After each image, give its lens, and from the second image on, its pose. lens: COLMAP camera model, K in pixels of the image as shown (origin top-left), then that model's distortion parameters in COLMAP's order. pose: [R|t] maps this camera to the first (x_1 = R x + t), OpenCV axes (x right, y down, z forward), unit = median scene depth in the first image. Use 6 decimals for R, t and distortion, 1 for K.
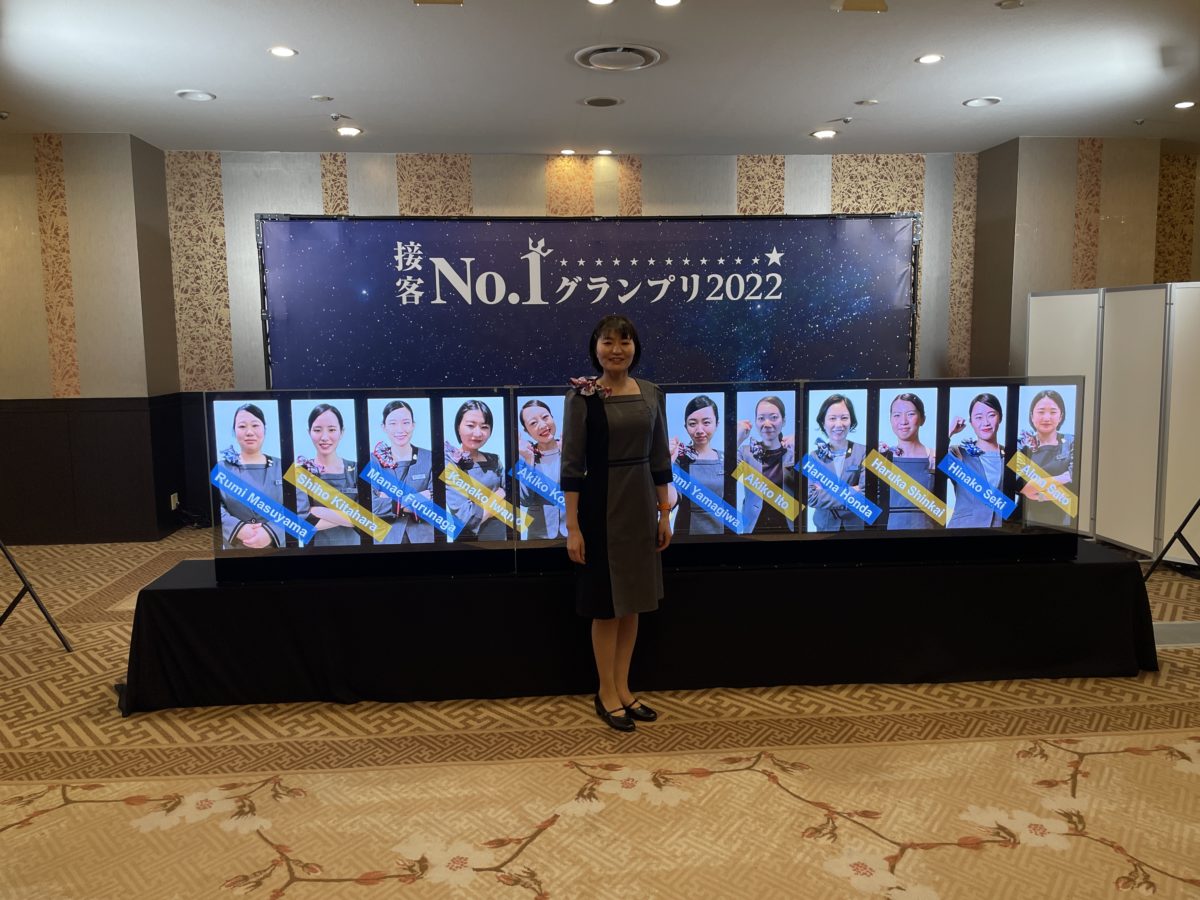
lens RADIAL K [[906.8, 0, 600.0], [0, 906.8, 450.0], [0, 0, 1]] dist [0.092236, -0.118595]
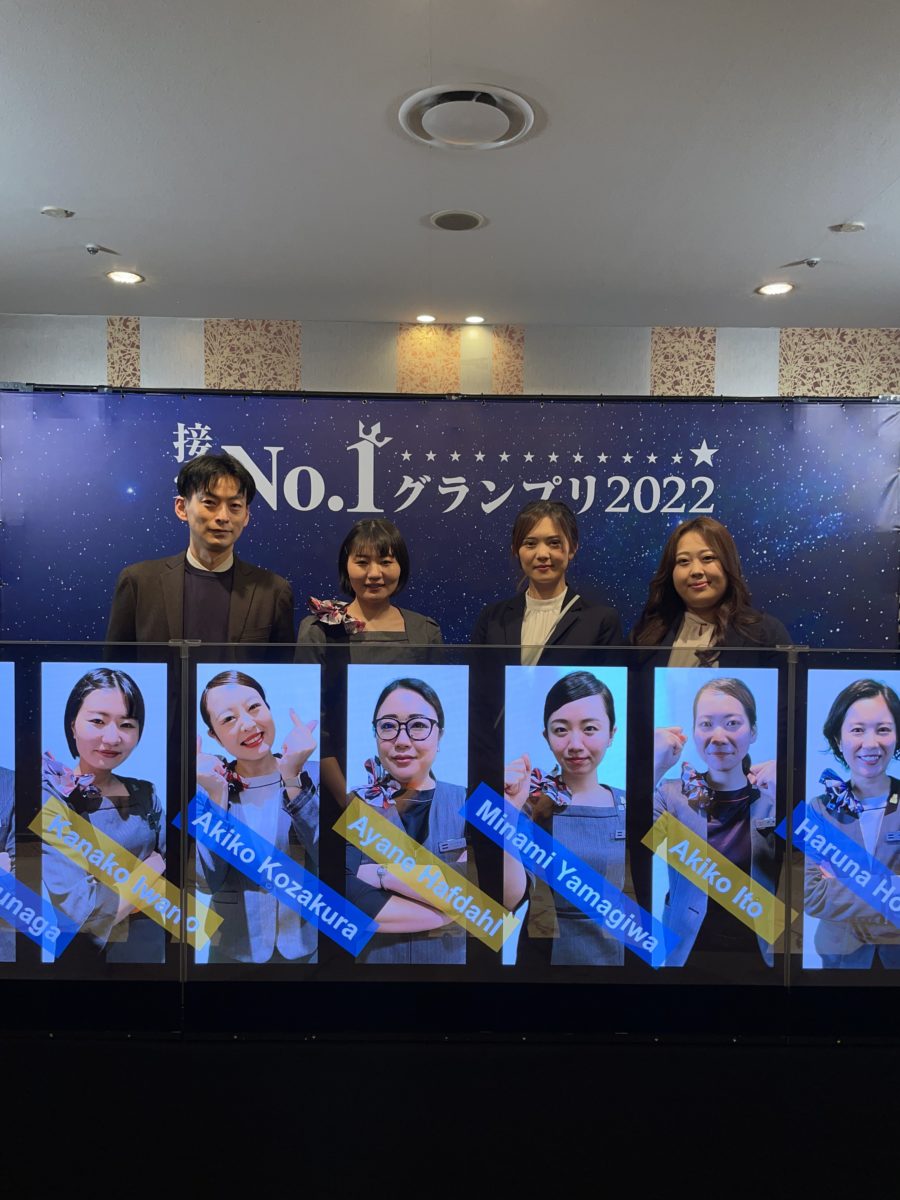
lens RADIAL K [[906.8, 0, 444.9], [0, 906.8, 597.2], [0, 0, 1]] dist [0.092236, -0.118595]
pose [[0.997429, 0.027750, -0.066074, 0.041728], [-0.033595, 0.995459, -0.089064, -0.031812], [0.063302, 0.091054, 0.993832, 0.300164]]
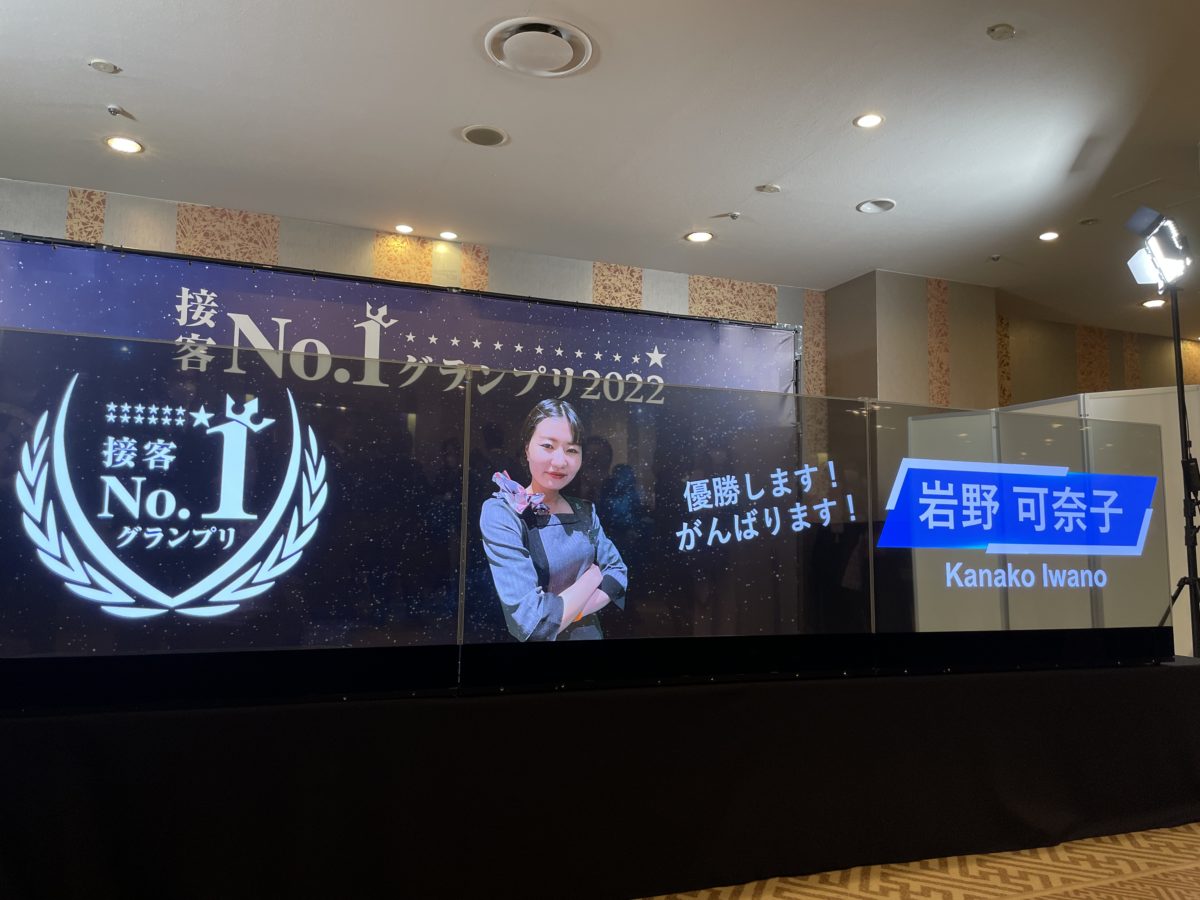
lens RADIAL K [[906.8, 0, 600.0], [0, 906.8, 450.0], [0, 0, 1]] dist [0.092236, -0.118595]
pose [[0.955246, 0.054986, 0.290656, -0.108271], [0.013375, 0.973539, -0.228131, 0.072212], [-0.295509, 0.221809, 0.929234, 0.241198]]
